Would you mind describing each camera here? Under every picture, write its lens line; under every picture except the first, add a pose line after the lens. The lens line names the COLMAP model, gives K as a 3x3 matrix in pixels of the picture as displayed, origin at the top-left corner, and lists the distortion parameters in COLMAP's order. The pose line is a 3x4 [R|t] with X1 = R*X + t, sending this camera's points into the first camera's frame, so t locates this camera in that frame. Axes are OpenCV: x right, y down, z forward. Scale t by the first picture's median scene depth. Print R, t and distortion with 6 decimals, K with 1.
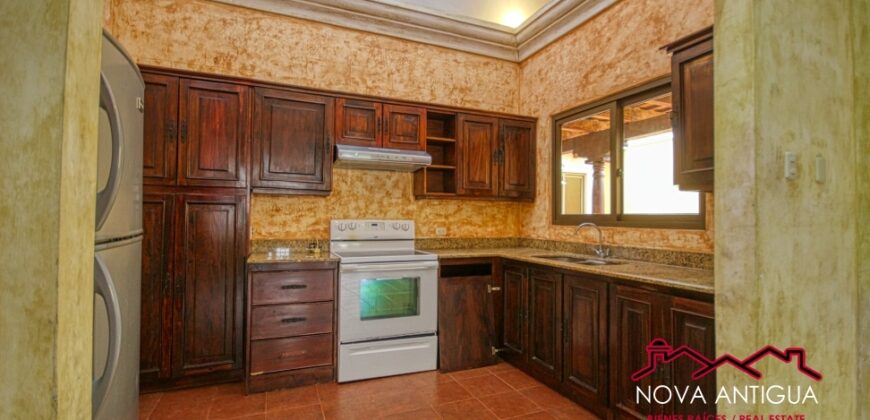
lens RADIAL K [[403.5, 0, 435.7], [0, 403.5, 209.8], [0, 0, 1]] dist [0.003314, 0.000460]
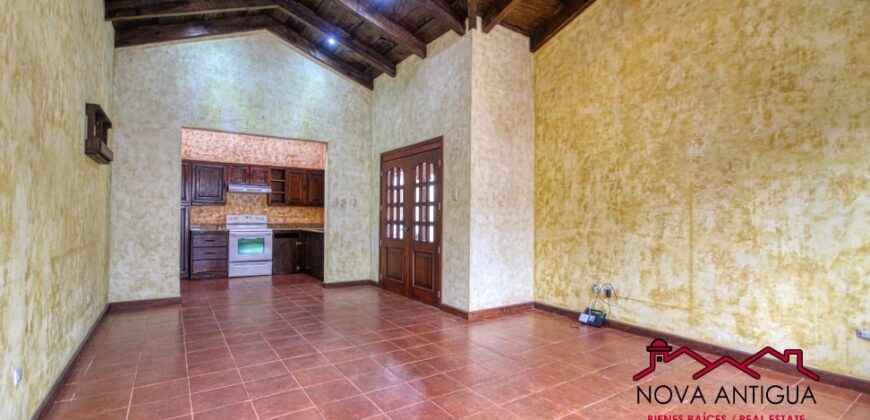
lens RADIAL K [[403.5, 0, 438.5], [0, 403.5, 211.7], [0, 0, 1]] dist [0.003314, 0.000460]
pose [[0.981240, -0.001685, 0.192781, 0.486378], [-0.001038, 0.999901, 0.014025, -0.029295], [-0.192786, -0.013962, 0.981142, -1.508479]]
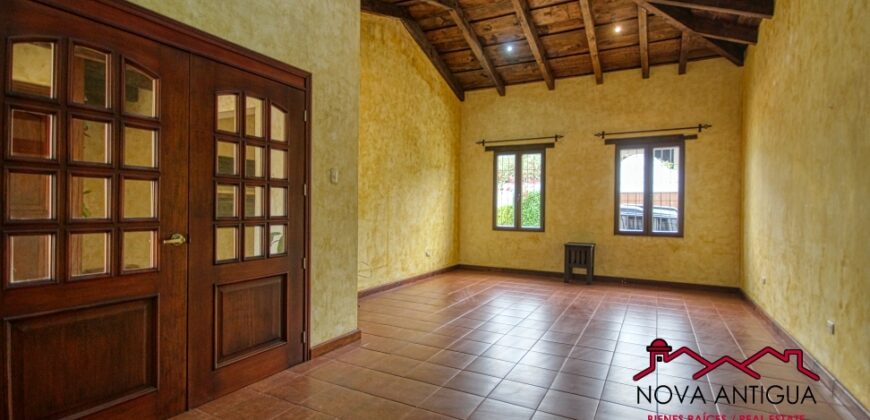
lens RADIAL K [[403.5, 0, 439.0], [0, 403.5, 209.3], [0, 0, 1]] dist [0.003314, 0.000460]
pose [[-0.618652, -0.022251, 0.785350, -0.267680], [-0.038890, 0.999241, -0.002324, 0.014549], [-0.784702, -0.031980, -0.619048, 0.768455]]
